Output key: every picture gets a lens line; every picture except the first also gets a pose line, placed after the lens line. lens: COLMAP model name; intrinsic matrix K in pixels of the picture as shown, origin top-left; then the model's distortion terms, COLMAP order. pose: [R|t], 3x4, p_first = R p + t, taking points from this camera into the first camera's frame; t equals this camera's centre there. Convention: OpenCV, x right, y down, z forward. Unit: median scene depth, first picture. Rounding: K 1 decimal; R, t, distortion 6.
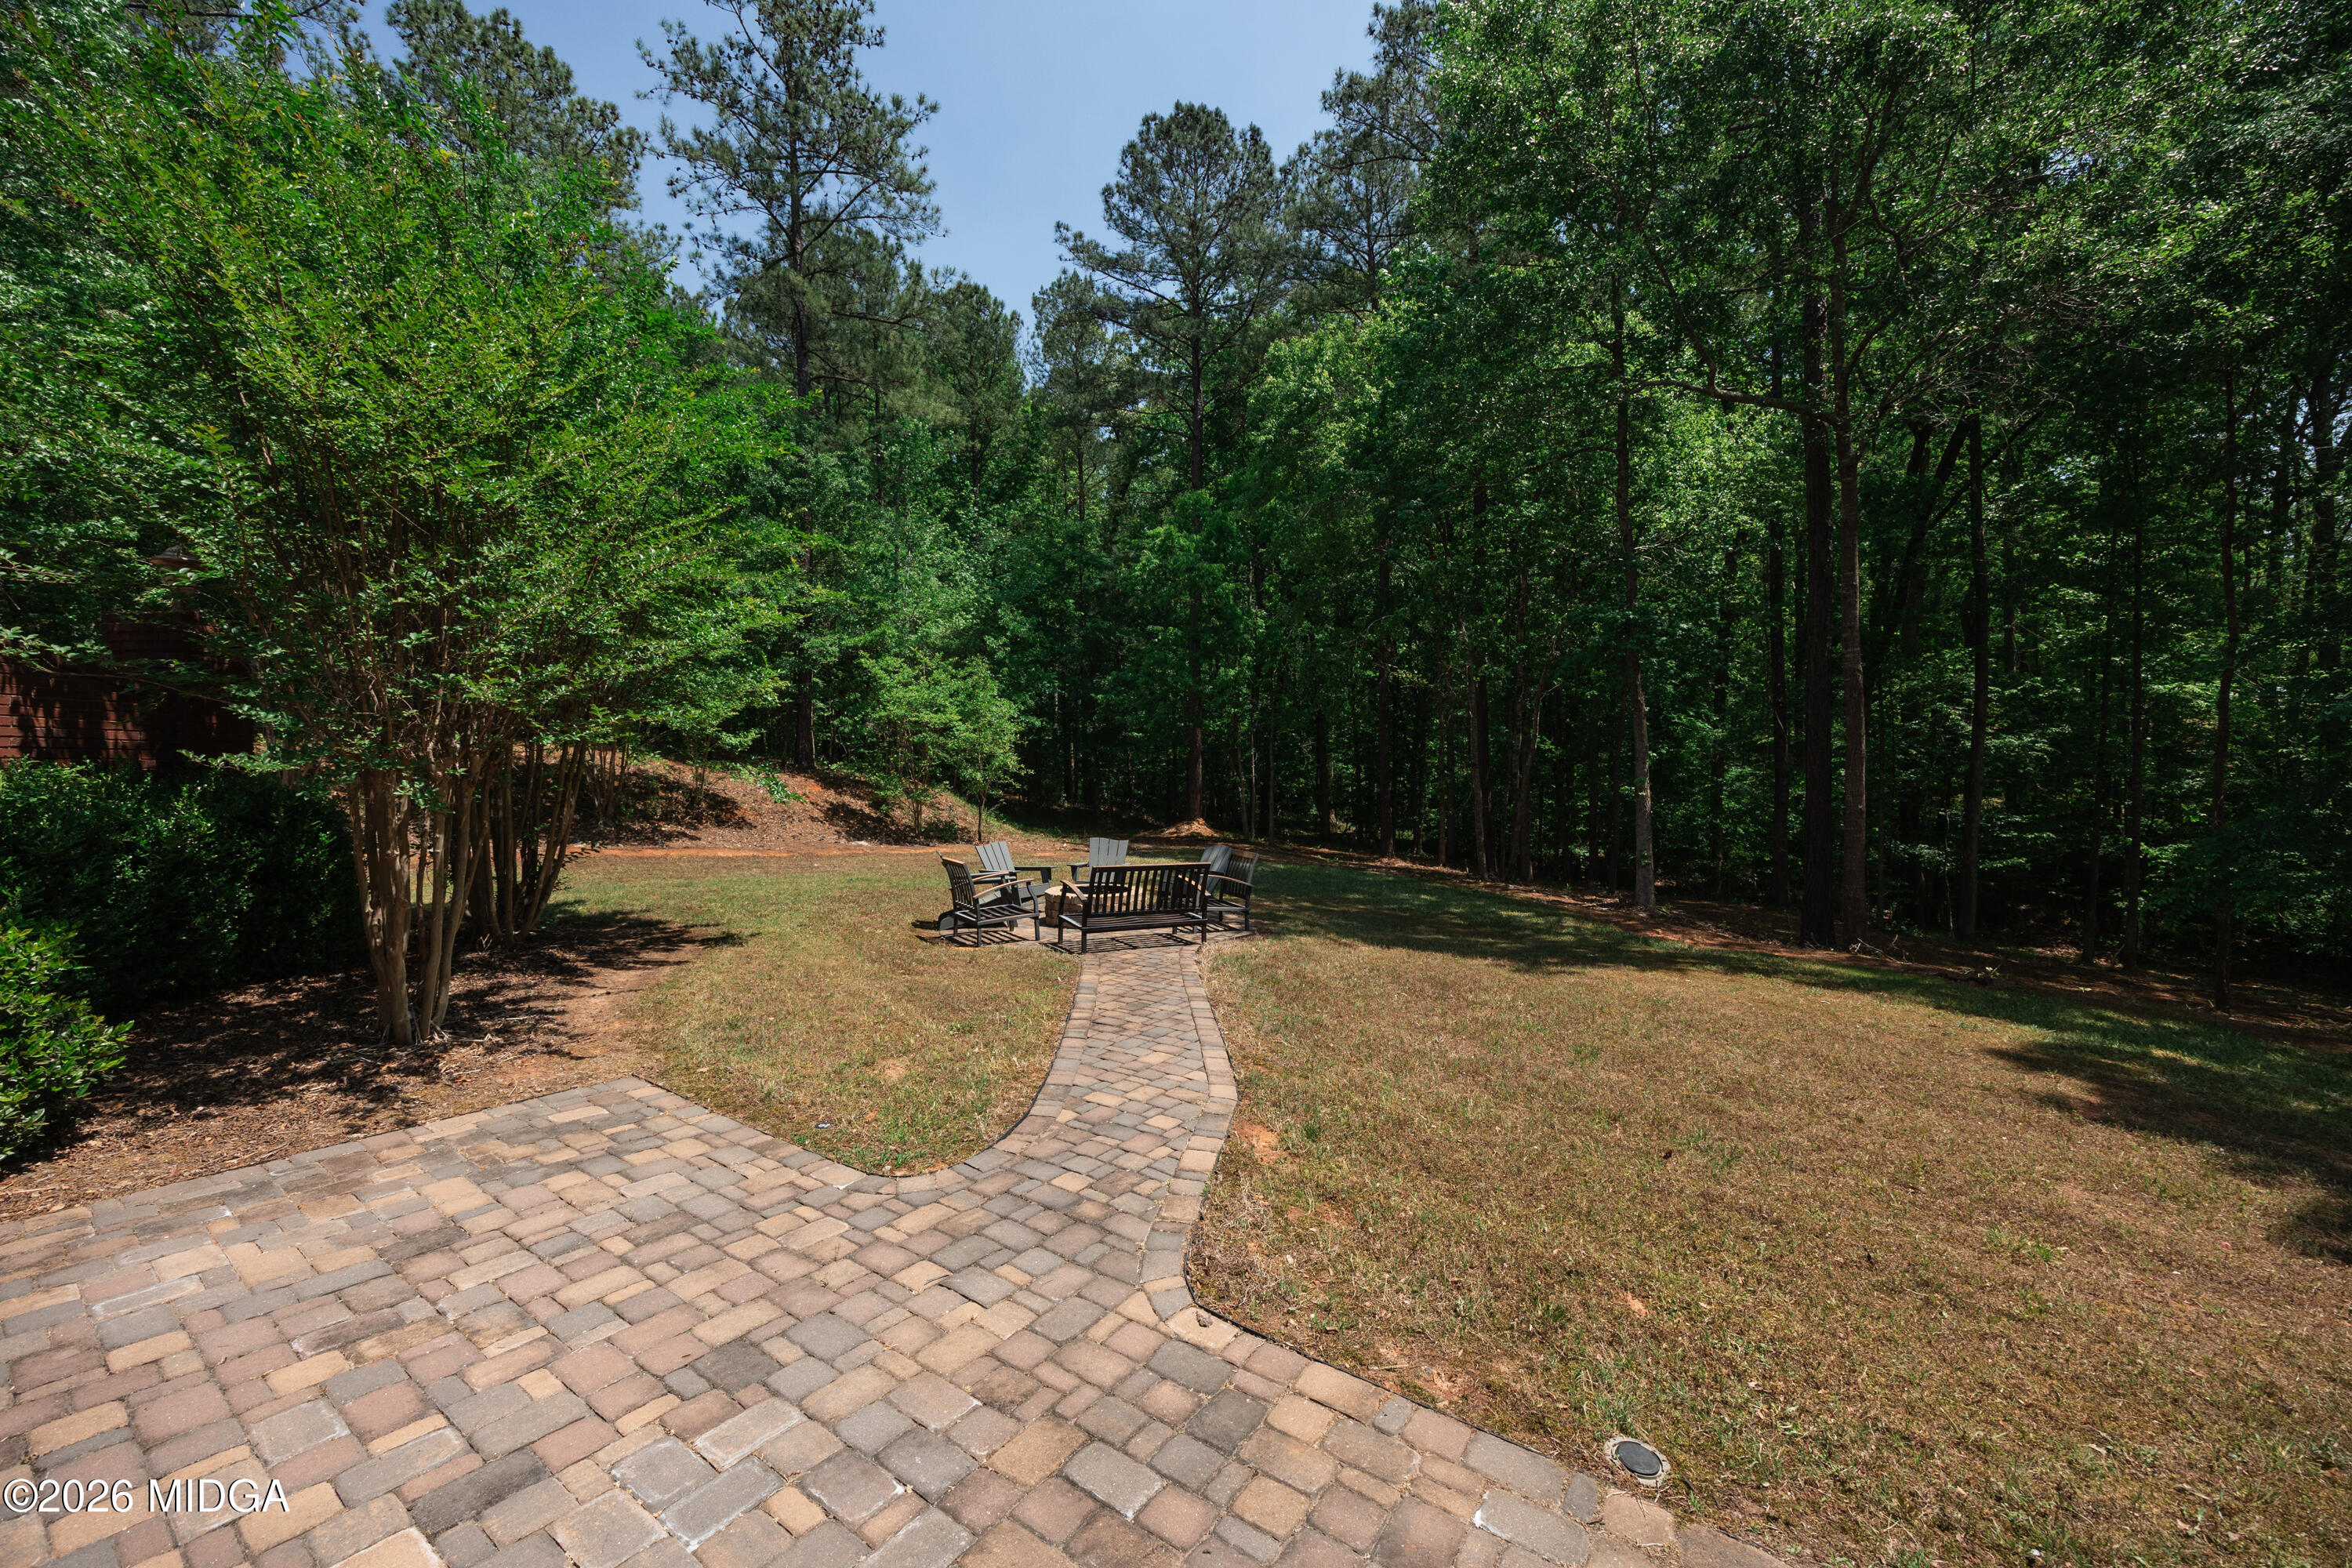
lens RADIAL K [[889.3, 0, 1176.0], [0, 889.3, 784.0], [0, 0, 1]] dist [-0.014912, 0.002831]
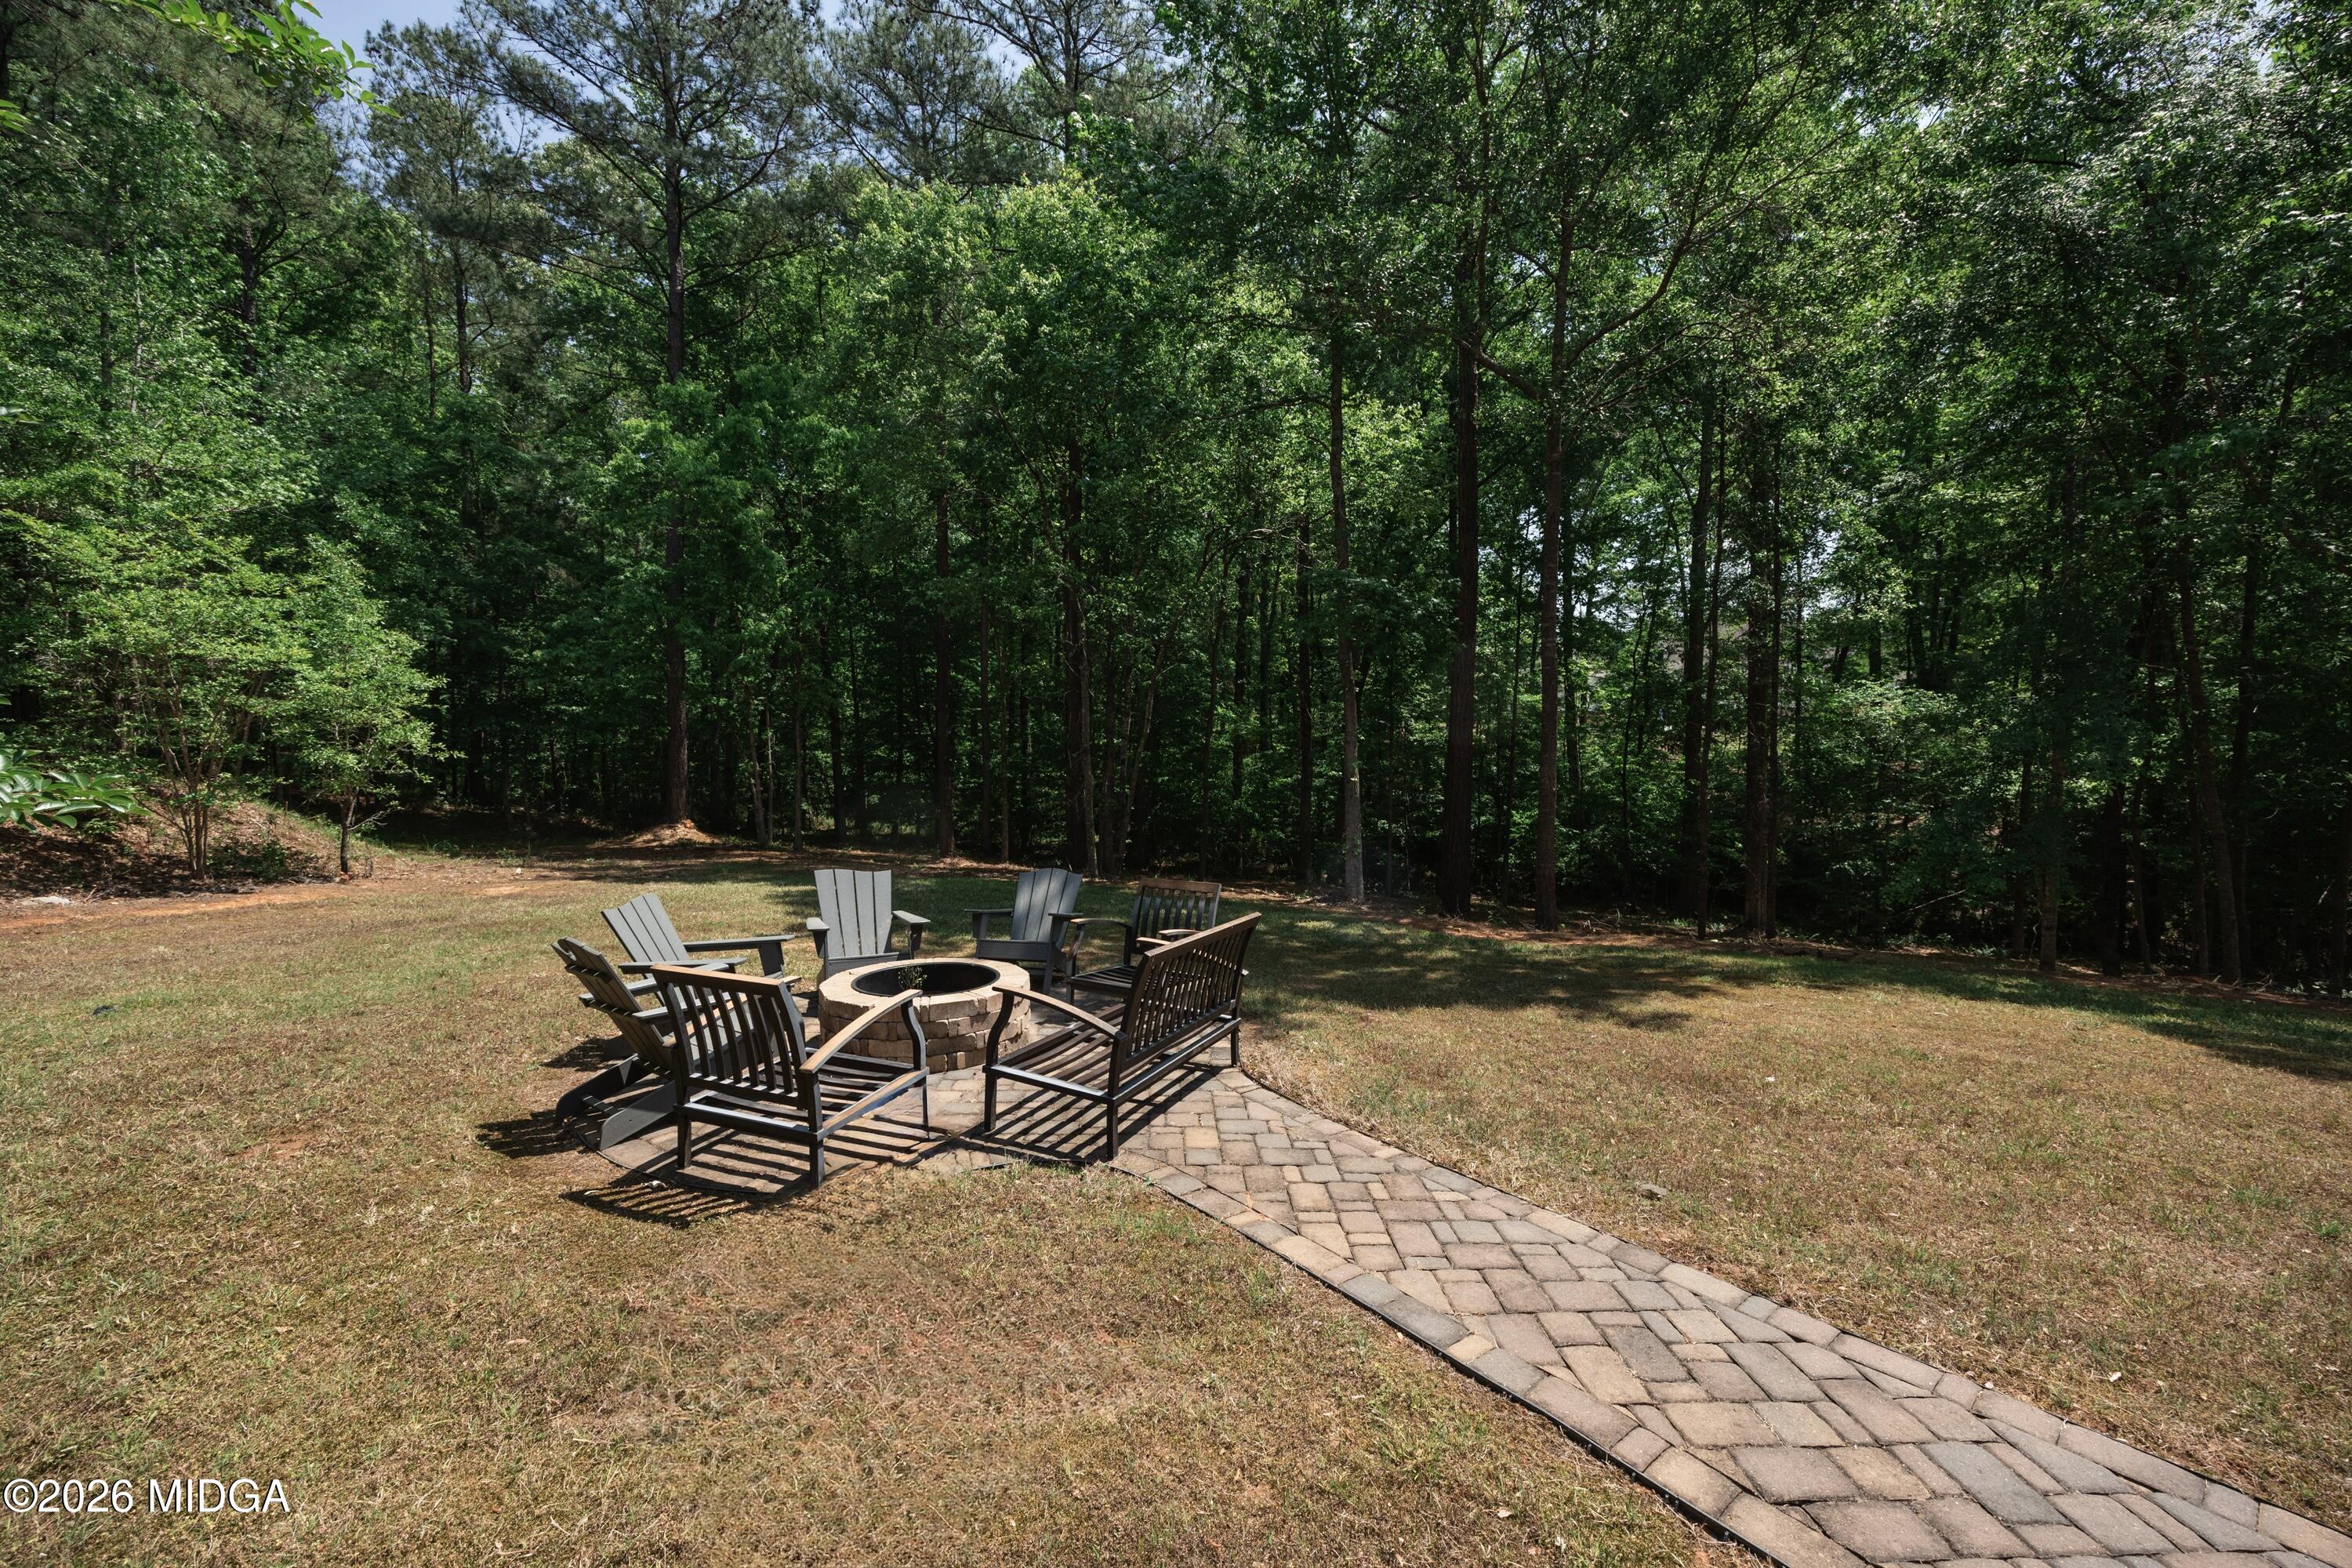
lens RADIAL K [[889.3, 0, 1176.0], [0, 889.3, 784.0], [0, 0, 1]] dist [-0.014912, 0.002831]
pose [[0.812363, -0.014512, 0.582972, -0.088428], [0.008016, 0.999874, 0.013719, 0.001322], [-0.583097, -0.006472, 0.812377, 0.173657]]
